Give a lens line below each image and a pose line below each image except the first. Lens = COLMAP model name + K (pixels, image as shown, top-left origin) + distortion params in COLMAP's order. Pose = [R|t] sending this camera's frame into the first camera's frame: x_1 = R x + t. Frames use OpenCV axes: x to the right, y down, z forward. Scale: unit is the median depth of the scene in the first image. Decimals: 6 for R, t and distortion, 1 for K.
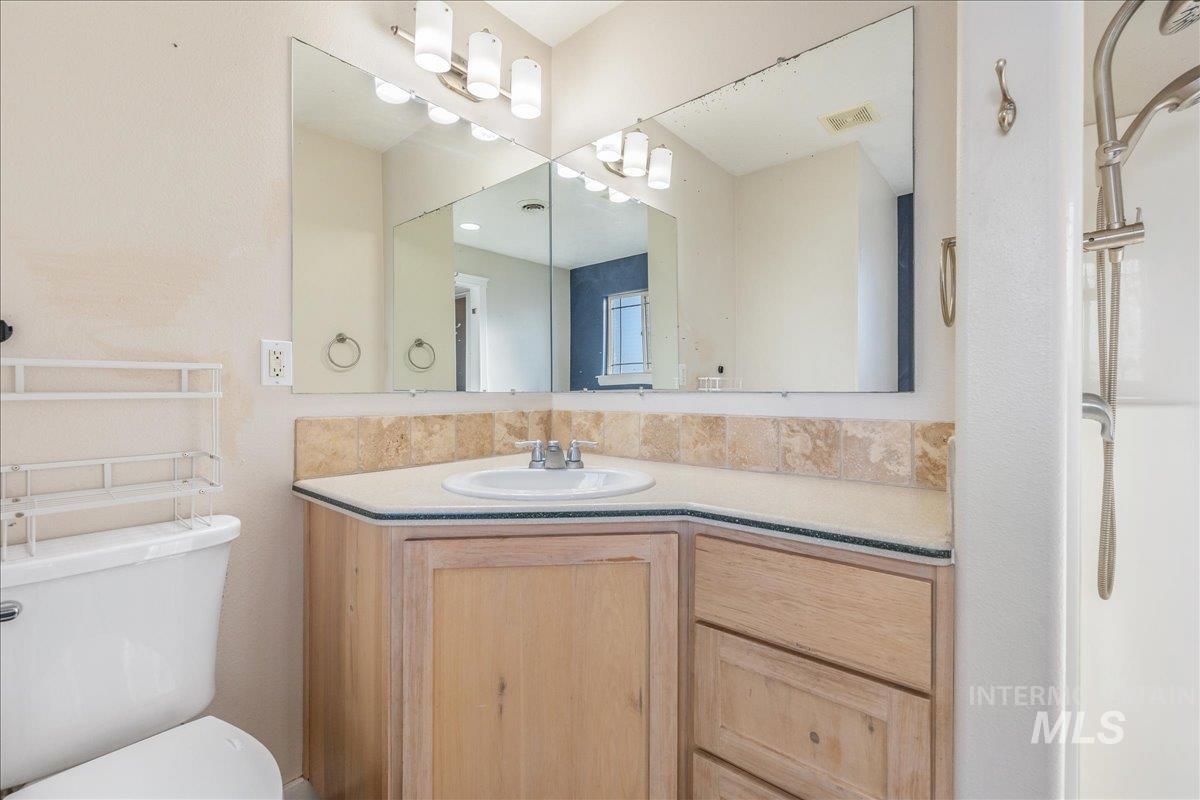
lens RADIAL K [[505.0, 0, 600.5], [0, 505.0, 395.1], [0, 0, 1]] dist [-0.002558, -0.000412]
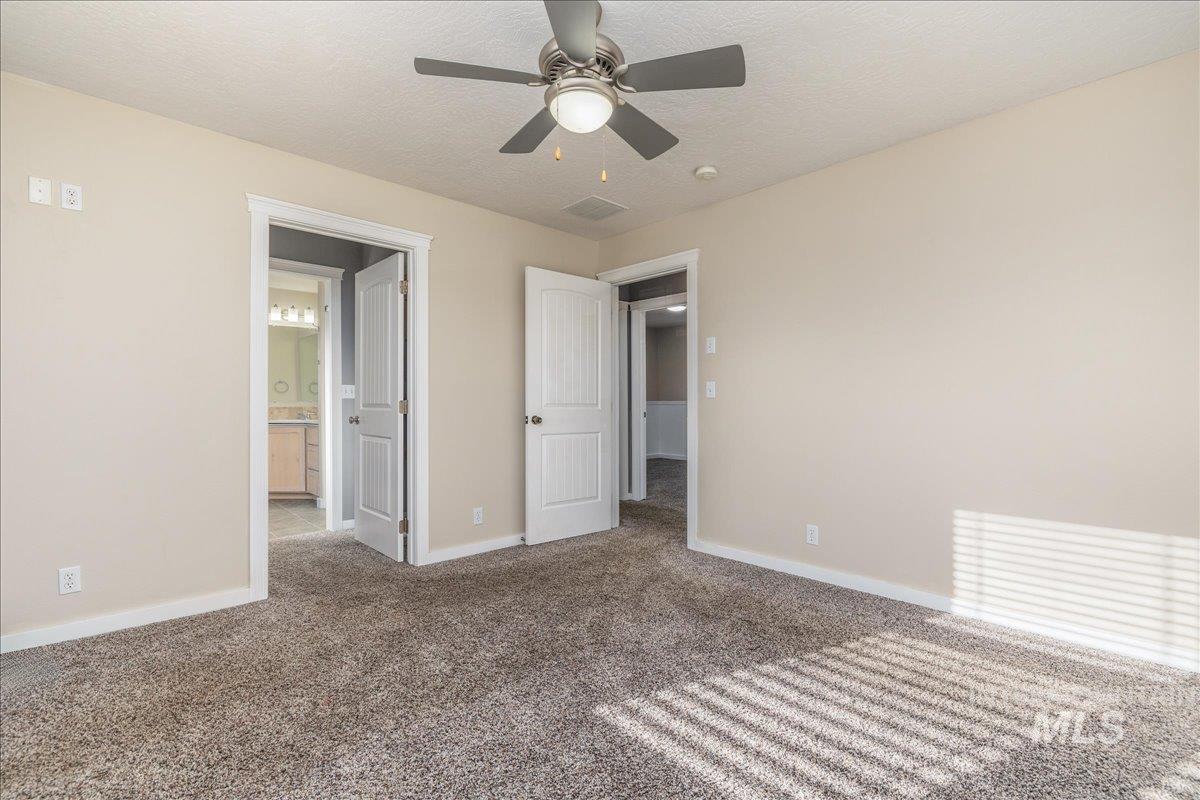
lens RADIAL K [[505.0, 0, 600.5], [0, 505.0, 395.1], [0, 0, 1]] dist [-0.002558, -0.000412]
pose [[0.995953, -0.012434, -0.089009, 2.672046], [0.011343, 0.999854, -0.012752, 0.025475], [0.089155, 0.011690, 0.995949, -2.866256]]
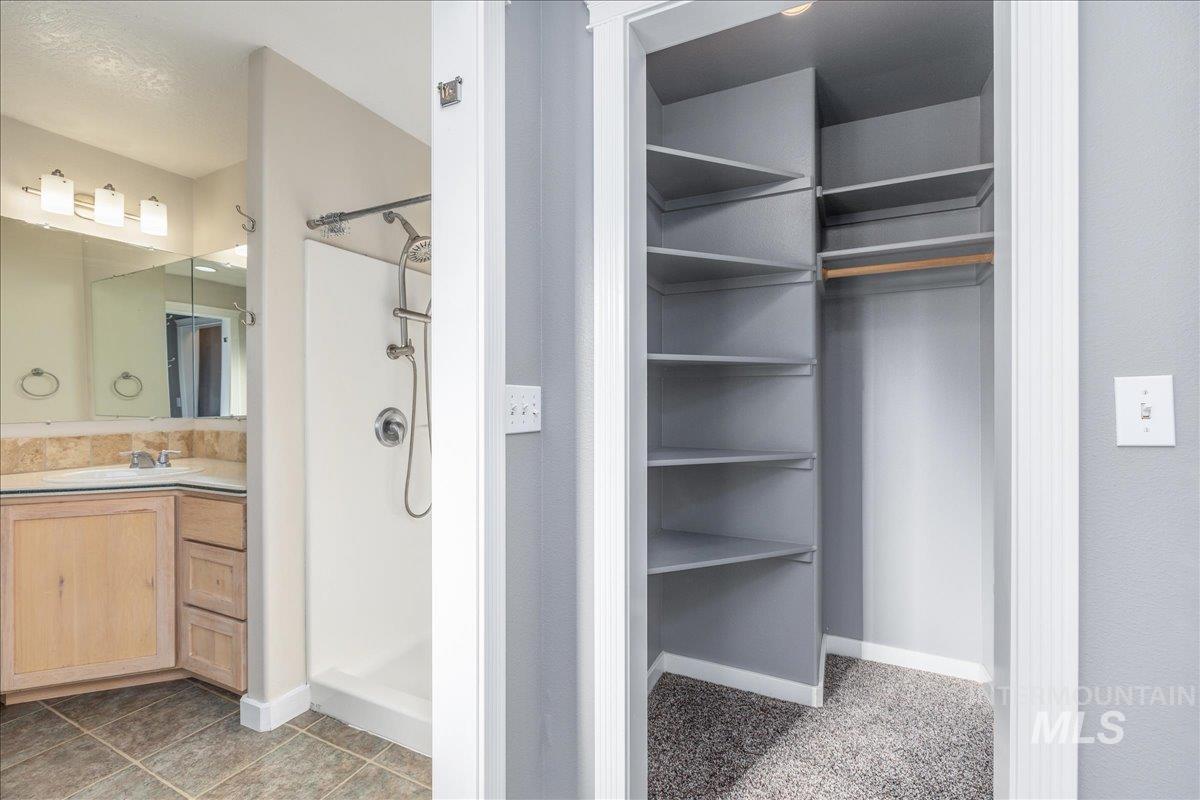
lens RADIAL K [[504.9, 0, 605.0], [0, 504.9, 401.1], [0, 0, 1]] dist [-0.000308, -0.000528]
pose [[0.967297, -0.004417, 0.253607, 0.926787], [0.005856, 0.999971, -0.004918, -0.054938], [-0.253578, 0.006242, 0.967295, -0.963655]]
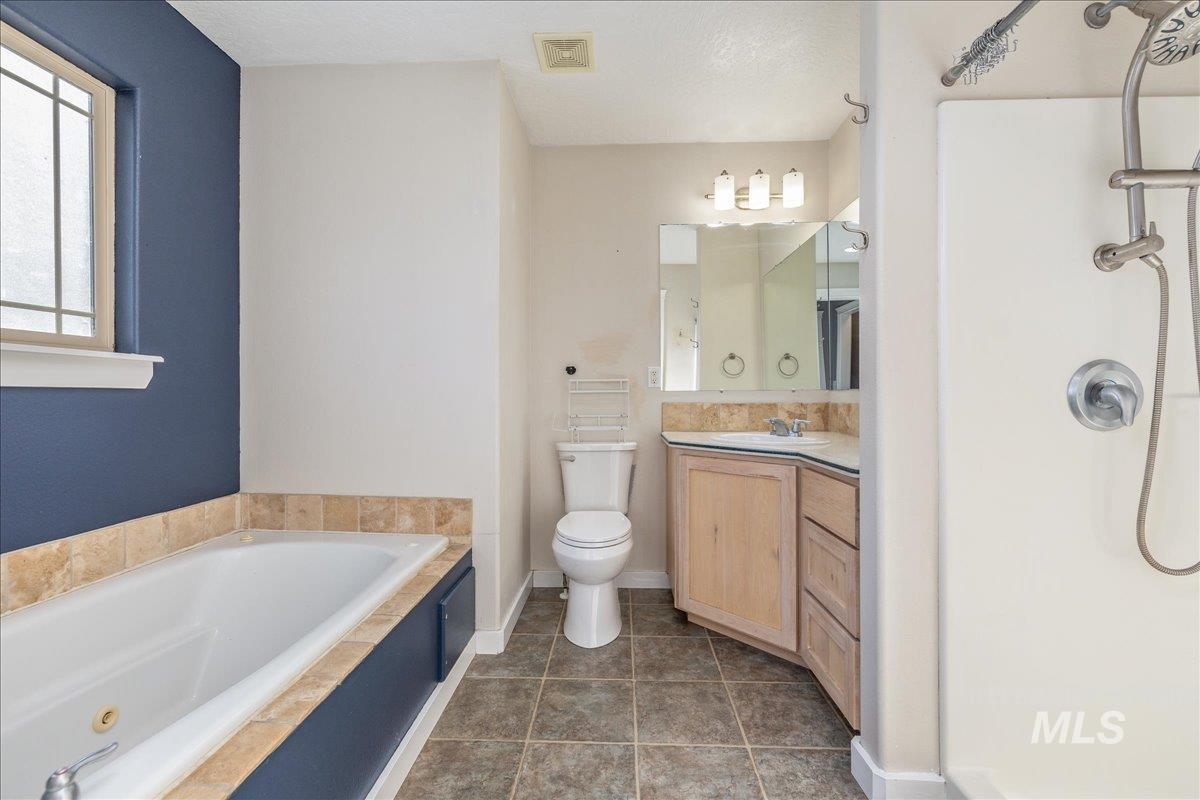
lens RADIAL K [[505.0, 0, 600.5], [0, 505.0, 395.1], [0, 0, 1]] dist [-0.002558, -0.000412]
pose [[0.617353, -0.002263, -0.786683, 0.826844], [-0.001246, 0.999992, -0.003854, 0.020033], [0.786685, 0.003359, 0.617346, -0.479990]]
